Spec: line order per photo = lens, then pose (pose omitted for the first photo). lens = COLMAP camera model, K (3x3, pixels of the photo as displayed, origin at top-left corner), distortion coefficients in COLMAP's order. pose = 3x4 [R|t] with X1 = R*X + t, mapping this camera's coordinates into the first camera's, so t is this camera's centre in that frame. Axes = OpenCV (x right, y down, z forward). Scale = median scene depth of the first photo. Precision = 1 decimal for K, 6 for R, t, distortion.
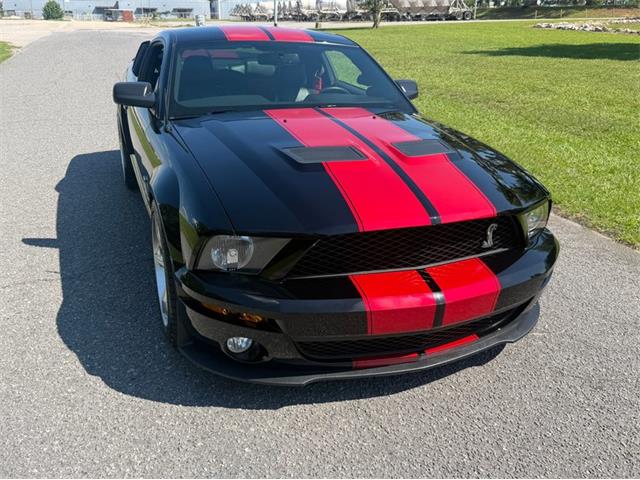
lens RADIAL K [[471.9, 0, 320.0], [0, 471.9, 240.0], [0, 0, 1]] dist [0.012316, -0.000148]
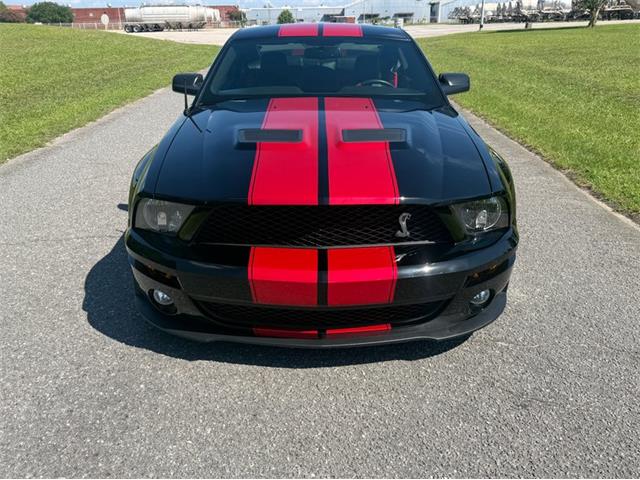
lens RADIAL K [[458.8, 0, 320.0], [0, 458.8, 240.0], [0, 0, 1]] dist [0.032121, -0.000287]
pose [[0.952340, 0.106810, -0.285728, 0.470900], [-0.105012, 0.994235, 0.021654, 0.019469], [0.286394, 0.009382, 0.958066, 0.040820]]
